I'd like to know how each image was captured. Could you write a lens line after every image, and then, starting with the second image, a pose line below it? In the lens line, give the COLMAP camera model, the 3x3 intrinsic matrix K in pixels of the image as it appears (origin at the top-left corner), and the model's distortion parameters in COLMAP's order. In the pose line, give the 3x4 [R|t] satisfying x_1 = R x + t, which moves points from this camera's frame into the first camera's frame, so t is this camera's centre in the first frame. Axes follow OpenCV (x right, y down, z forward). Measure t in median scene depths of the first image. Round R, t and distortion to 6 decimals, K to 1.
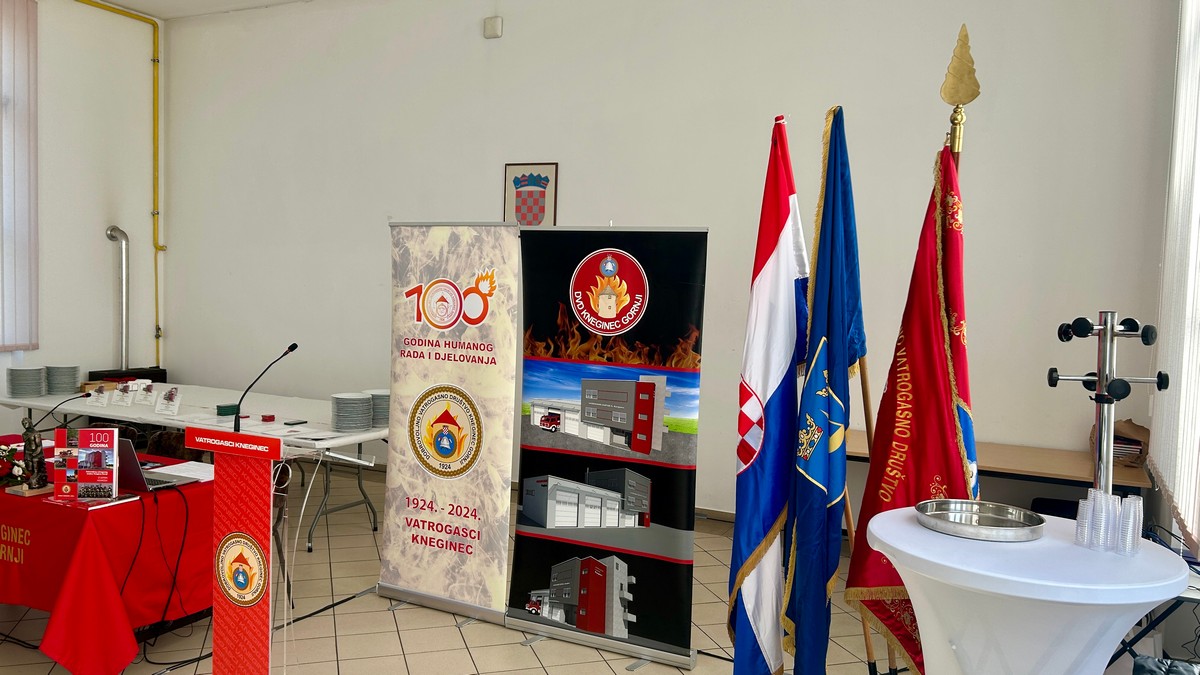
lens RADIAL K [[934.2, 0, 574.8], [0, 934.2, 322.4], [0, 0, 1]] dist [0.072874, -0.006659]
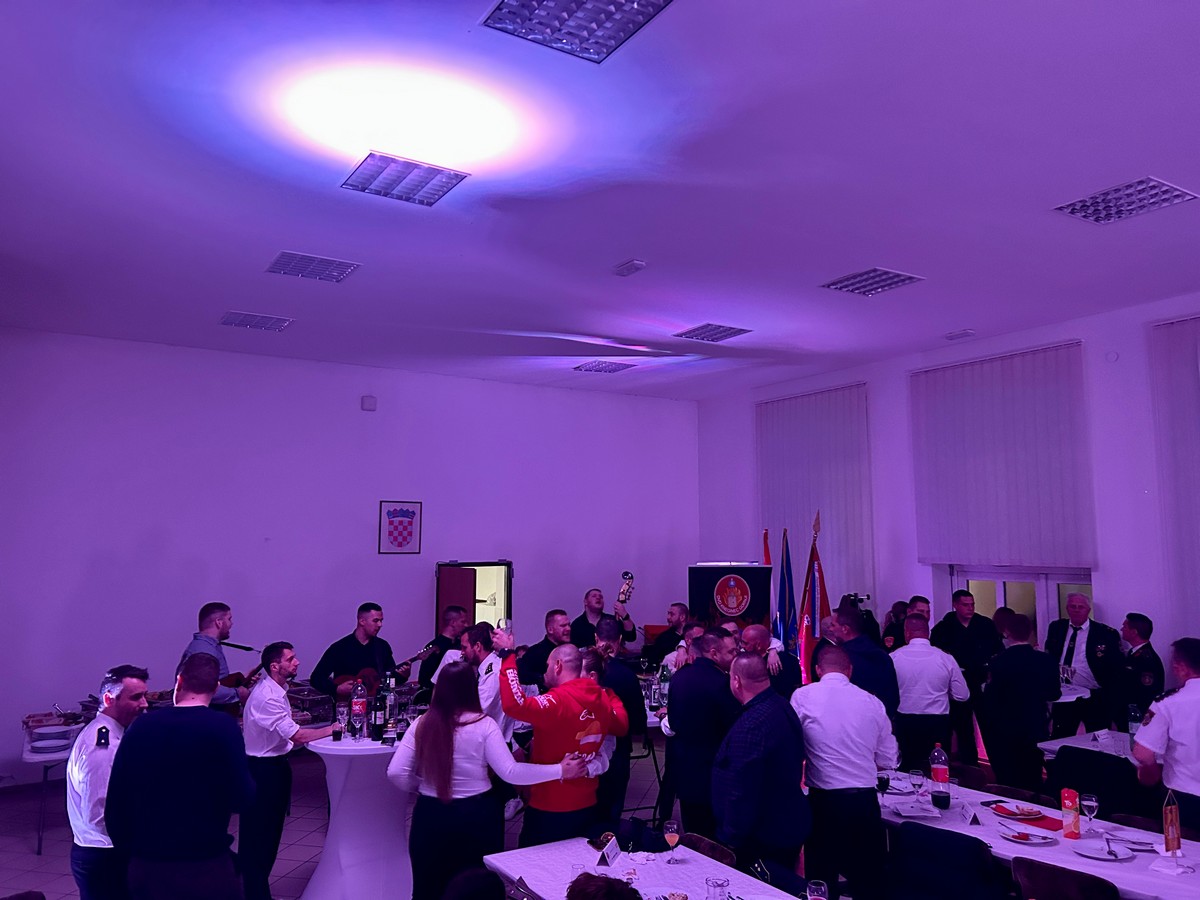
lens RADIAL K [[907.3, 0, 602.7], [0, 907.3, 447.8], [0, 0, 1]] dist [0.071511, -0.075405]
pose [[0.507683, 0.062110, 0.859302, -1.776950], [0.048447, 0.993762, -0.100452, -0.158273], [-0.860181, 0.092628, 0.501507, 0.054636]]
